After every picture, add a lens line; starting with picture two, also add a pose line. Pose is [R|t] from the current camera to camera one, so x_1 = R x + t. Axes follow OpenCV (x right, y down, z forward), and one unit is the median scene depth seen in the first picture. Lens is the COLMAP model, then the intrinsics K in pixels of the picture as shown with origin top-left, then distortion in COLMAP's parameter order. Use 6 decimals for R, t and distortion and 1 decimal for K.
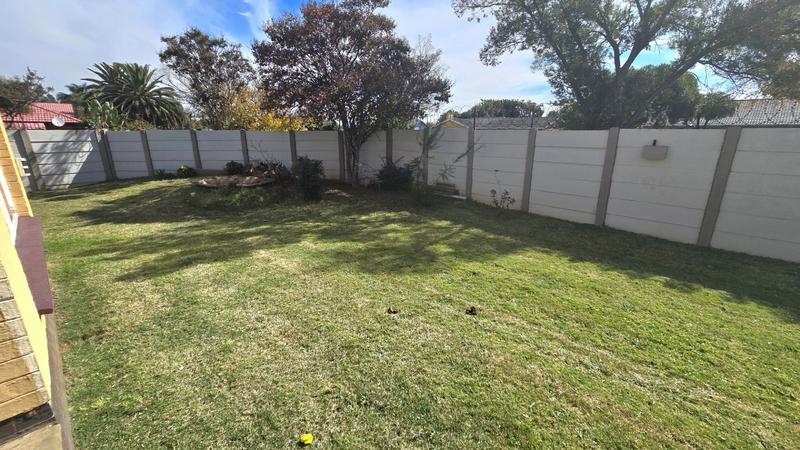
lens RADIAL K [[327.4, 0, 400.4], [0, 327.4, 224.0], [0, 0, 1]] dist [-0.003407, 0.001005]
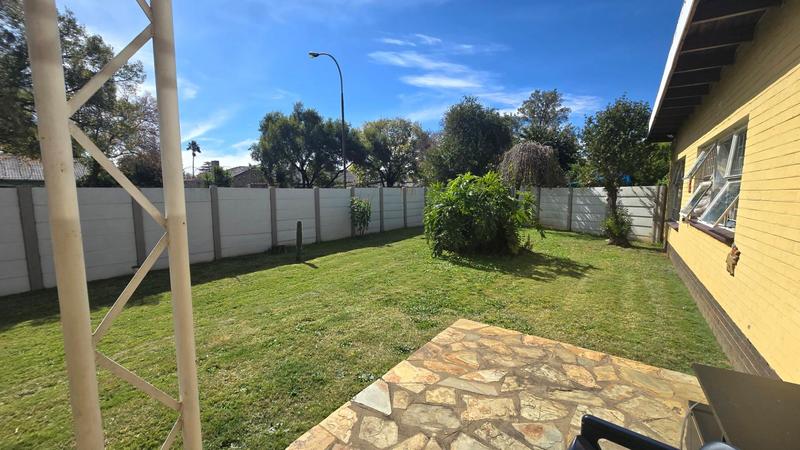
lens RADIAL K [[327.4, 0, 399.2], [0, 327.4, 225.9], [0, 0, 1]] dist [-0.003407, 0.001005]
pose [[-0.128393, -0.114957, 0.985038, -0.385097], [0.272862, 0.950829, 0.146530, 0.043176], [-0.953447, 0.287593, -0.090712, -0.165595]]
